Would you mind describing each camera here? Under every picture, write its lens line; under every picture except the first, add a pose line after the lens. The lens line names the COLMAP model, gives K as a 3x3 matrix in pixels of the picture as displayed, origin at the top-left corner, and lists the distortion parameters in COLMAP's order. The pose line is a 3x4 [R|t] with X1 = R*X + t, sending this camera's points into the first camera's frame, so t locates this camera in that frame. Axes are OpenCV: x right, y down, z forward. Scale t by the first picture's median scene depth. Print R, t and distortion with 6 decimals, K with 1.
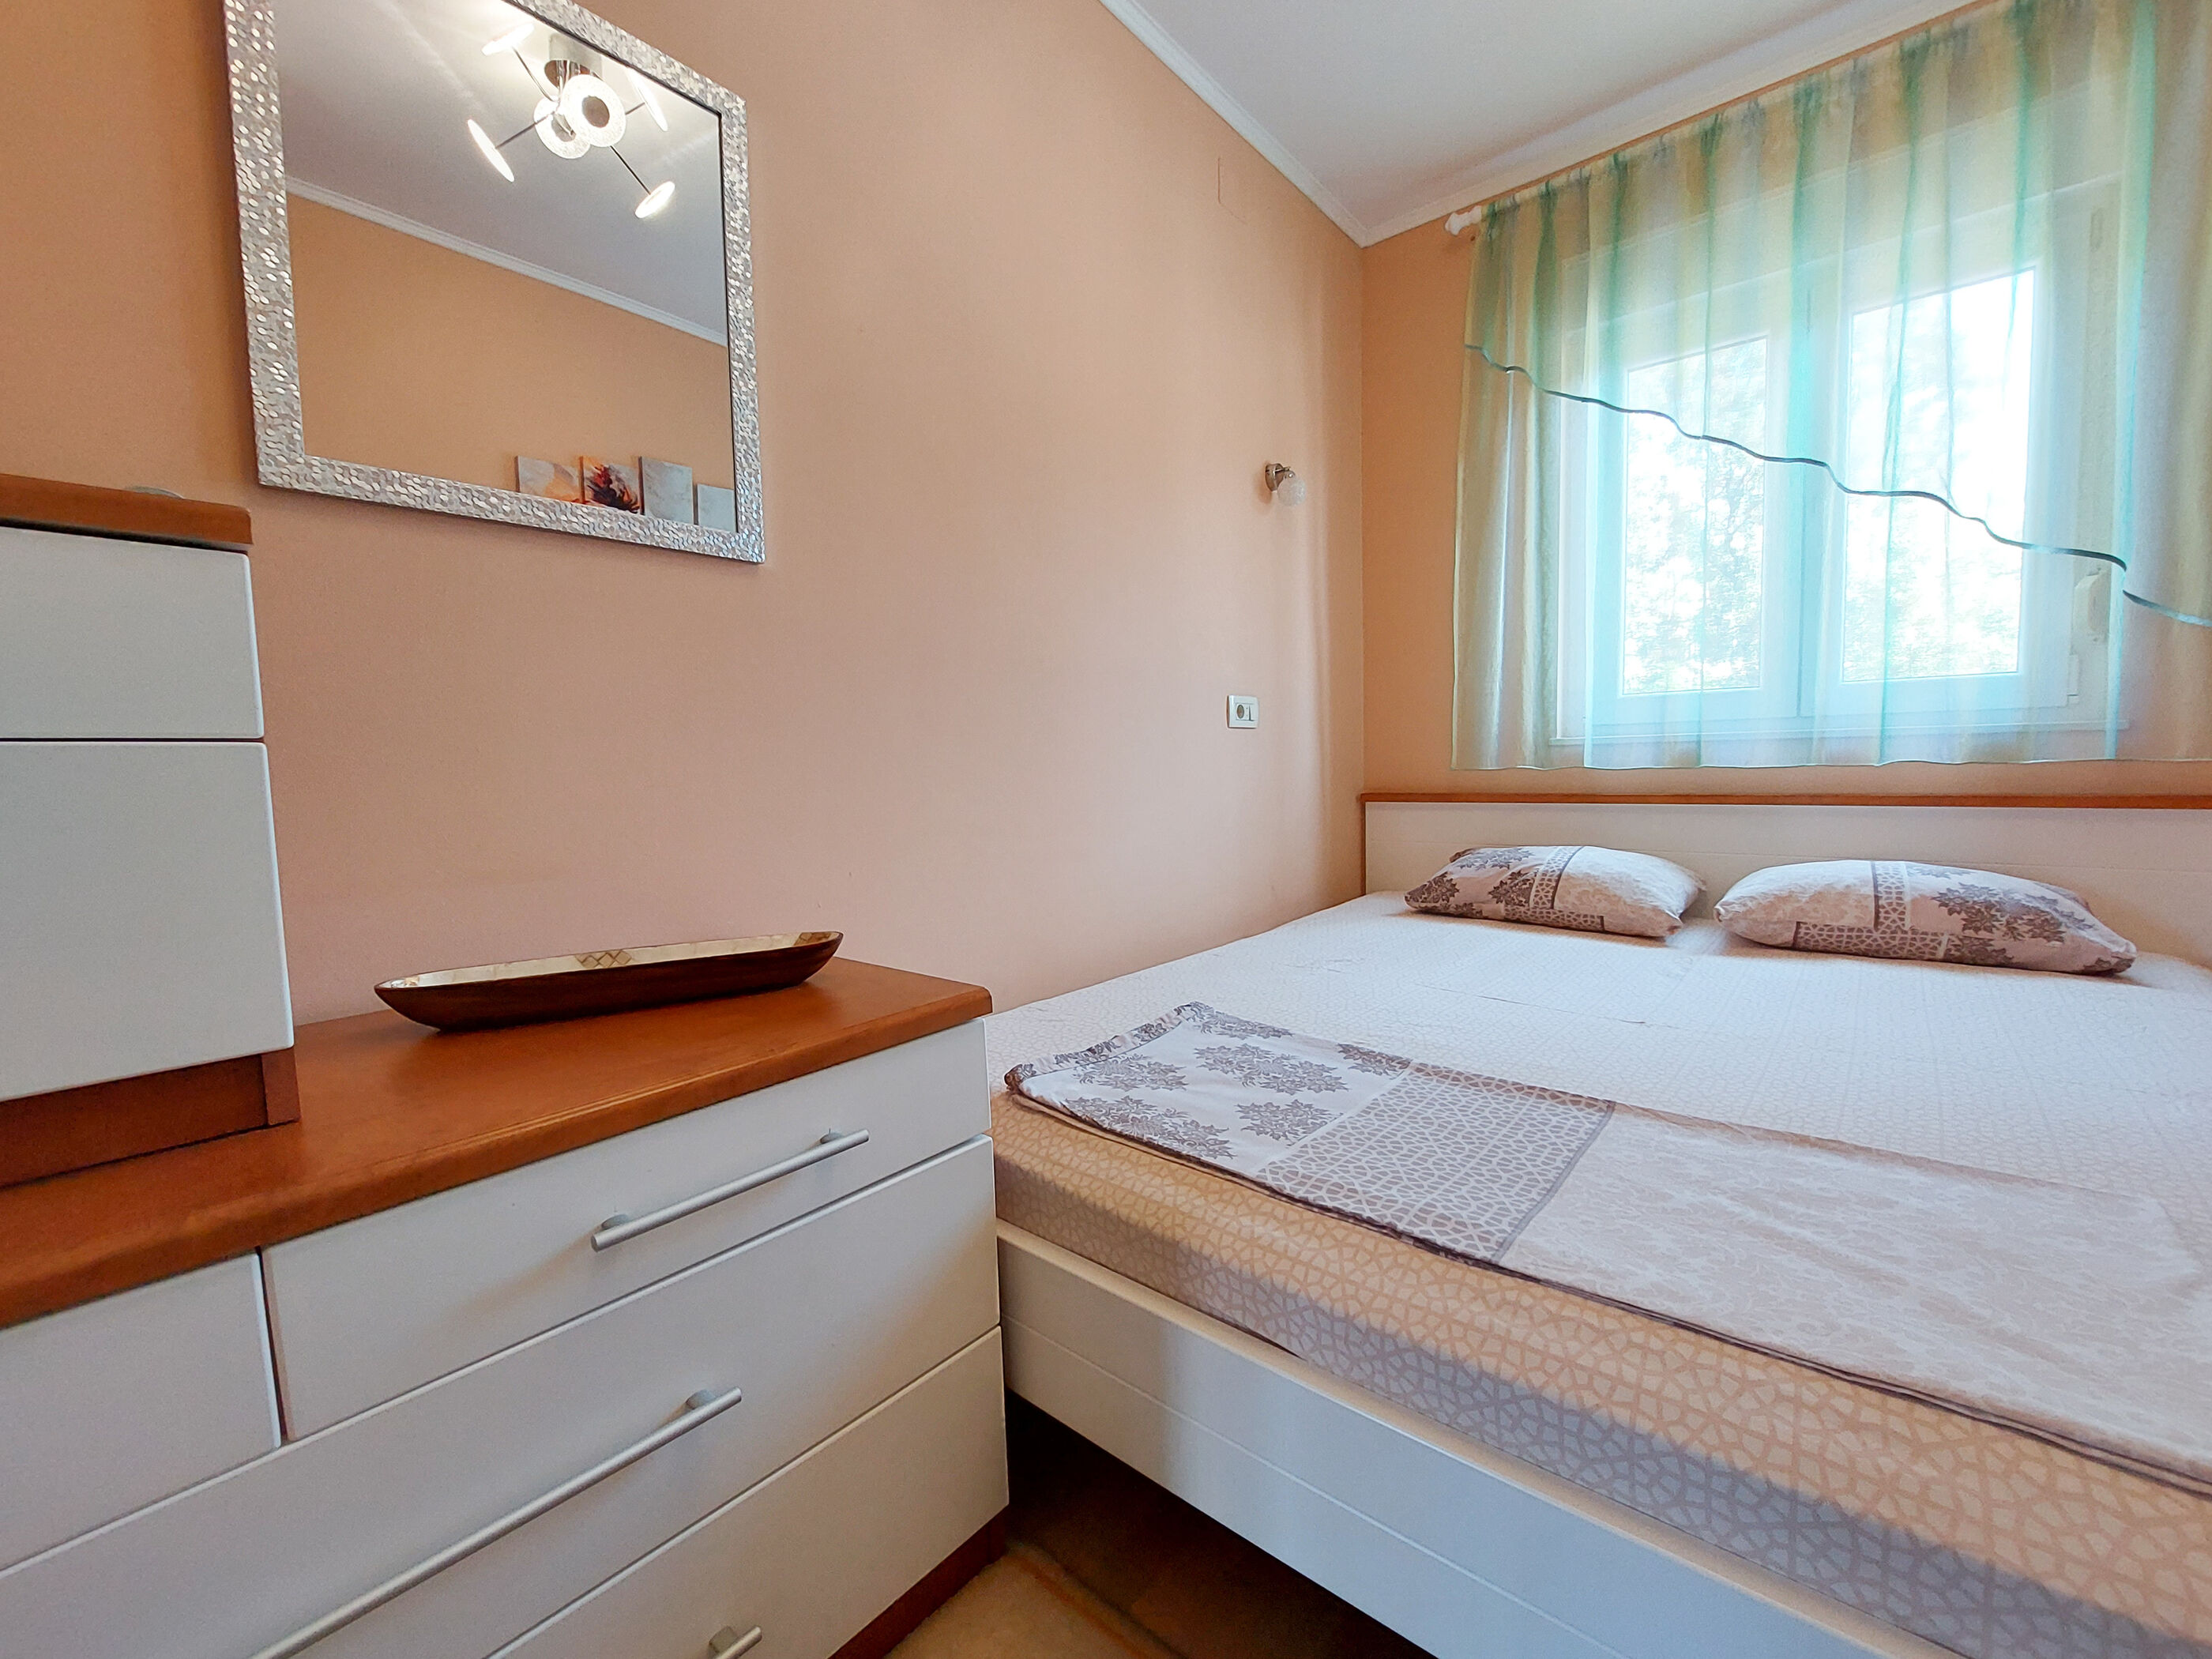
lens RADIAL K [[885.8, 0, 1117.3], [0, 885.8, 834.8], [0, 0, 1]] dist [-0.012506, -0.001768]
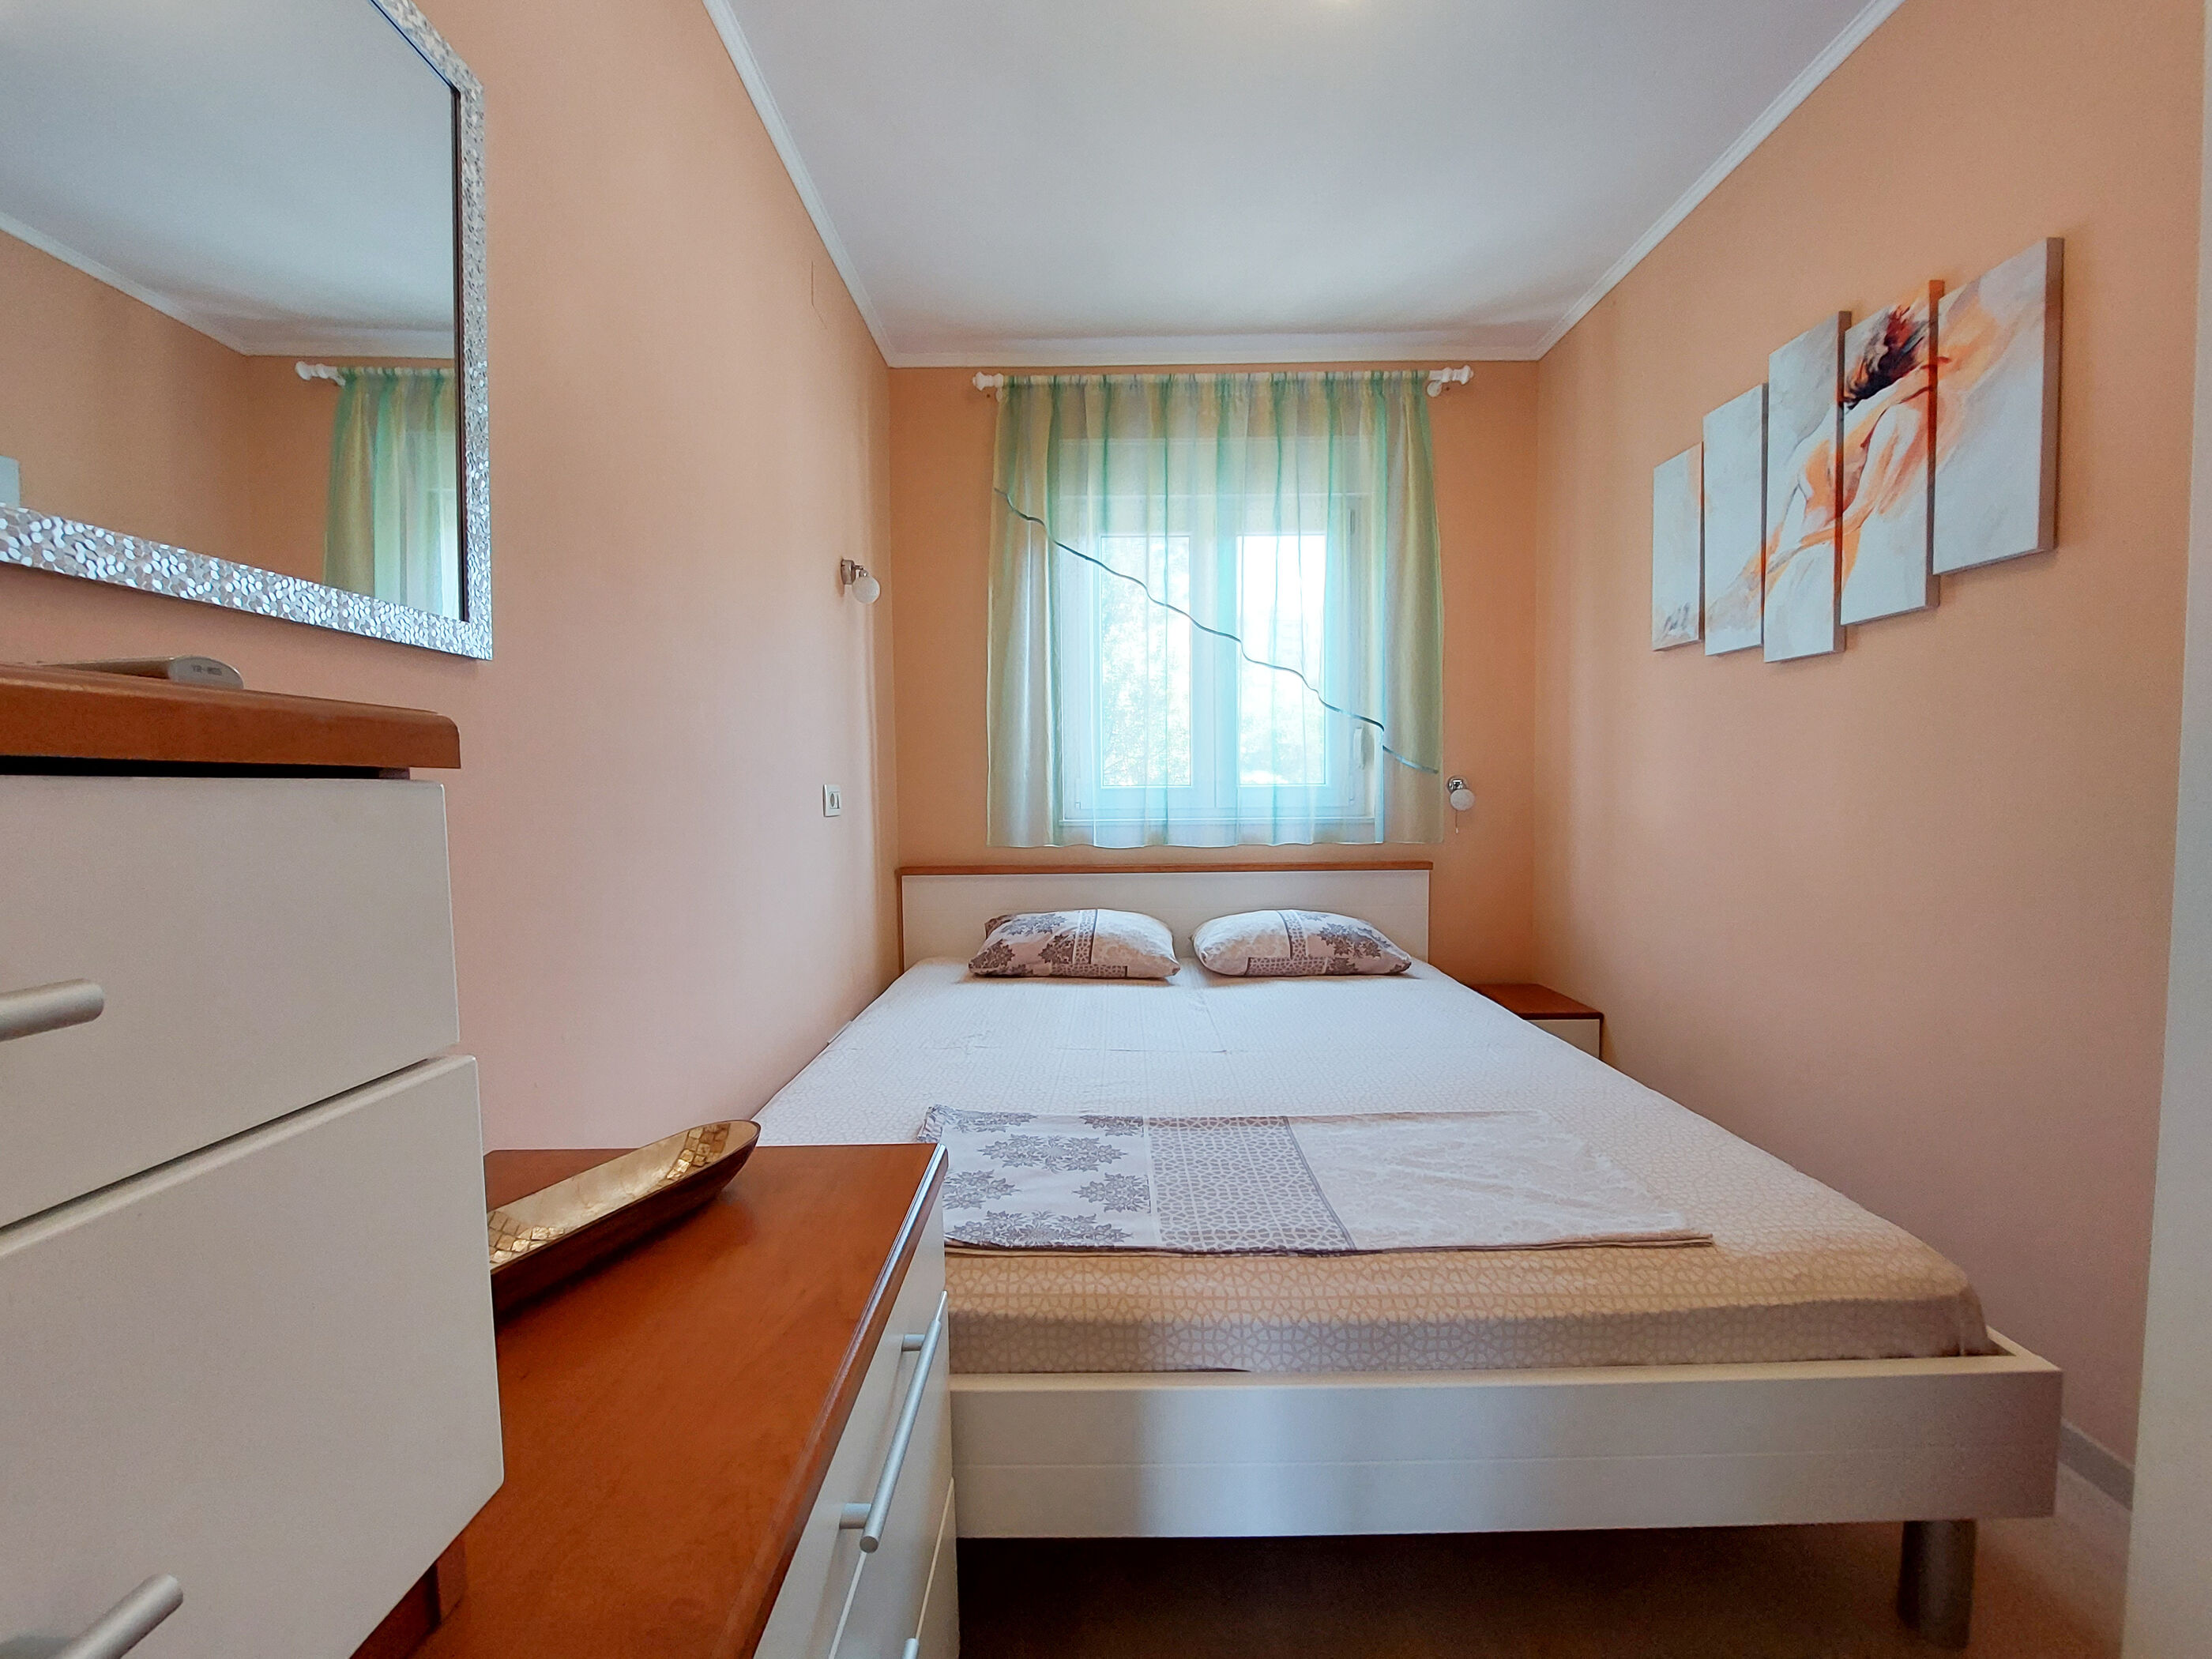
lens RADIAL K [[885.8, 0, 1086.0], [0, 885.8, 832.8], [0, 0, 1]] dist [-0.012506, -0.001768]
pose [[0.764453, -0.018185, 0.644423, -0.405673], [0.042827, 0.998826, -0.022619, -0.093944], [-0.643255, 0.044890, 0.764335, 0.060217]]
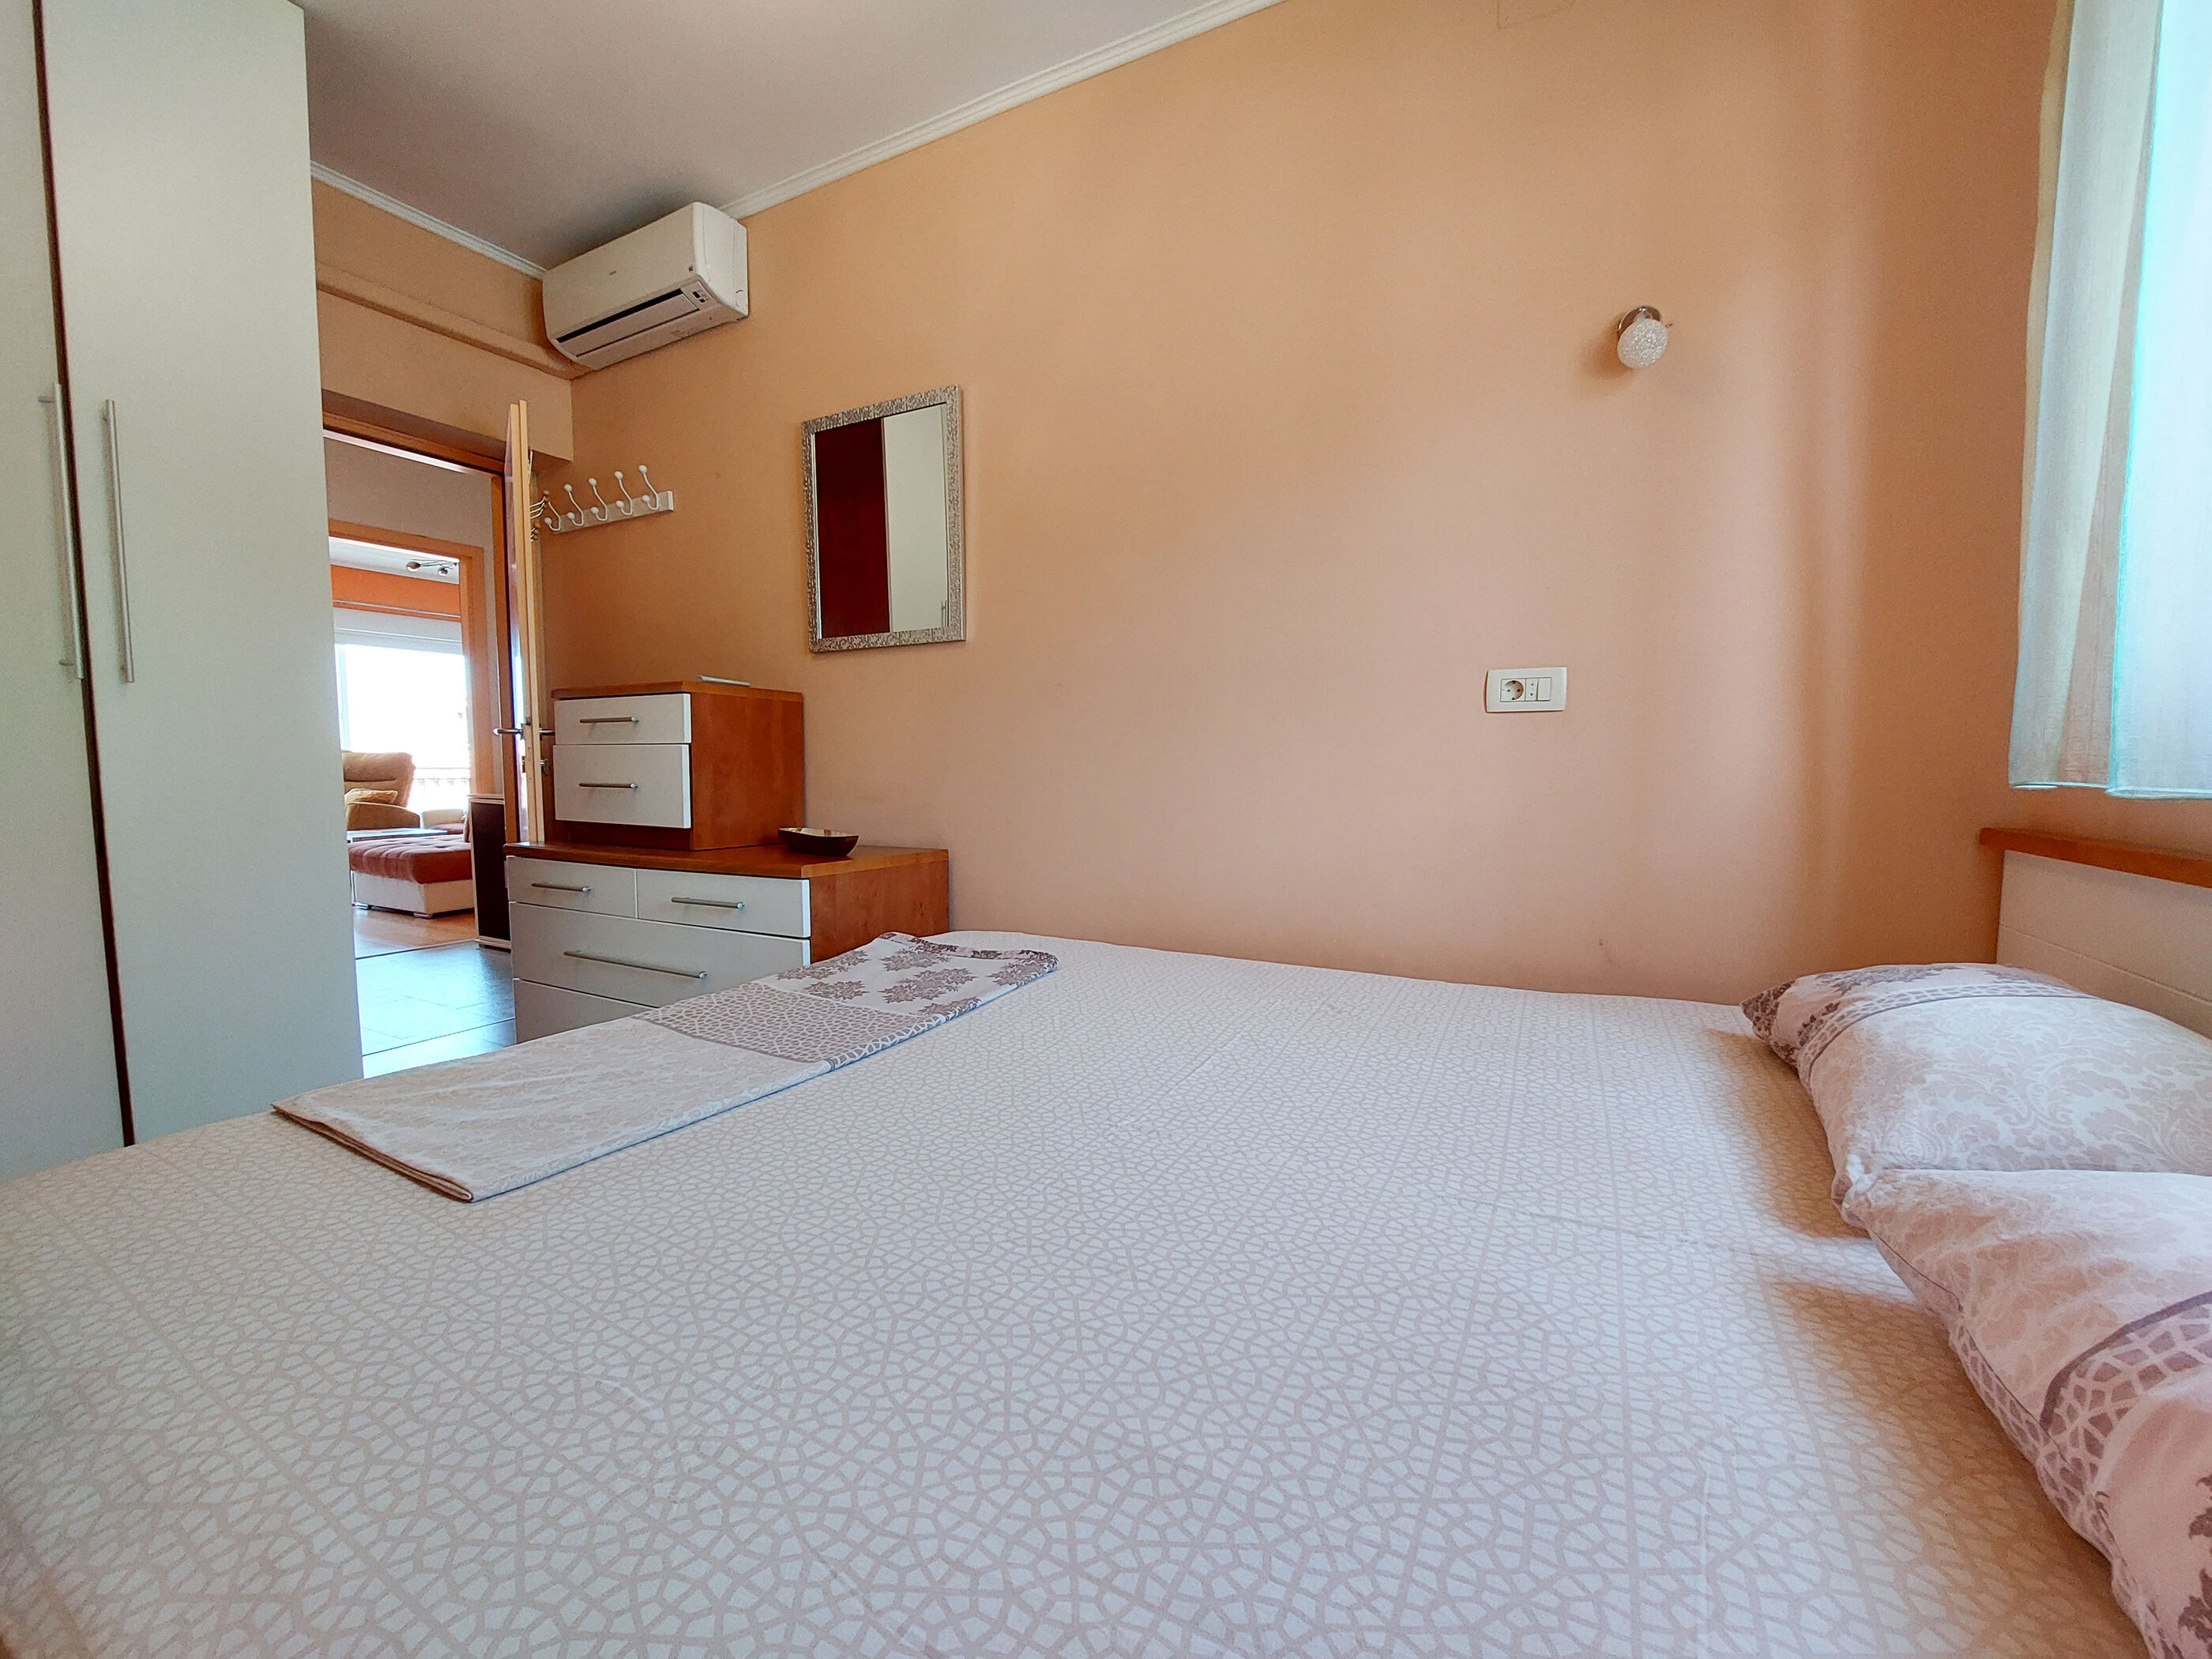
lens RADIAL K [[885.8, 0, 1084.5], [0, 885.8, 844.0], [0, 0, 1]] dist [-0.012506, -0.001768]
pose [[0.199231, 0.110911, -0.973656, 1.129898], [-0.093797, 0.991171, 0.093713, -0.067287], [0.975453, 0.072655, 0.207875, 0.720466]]
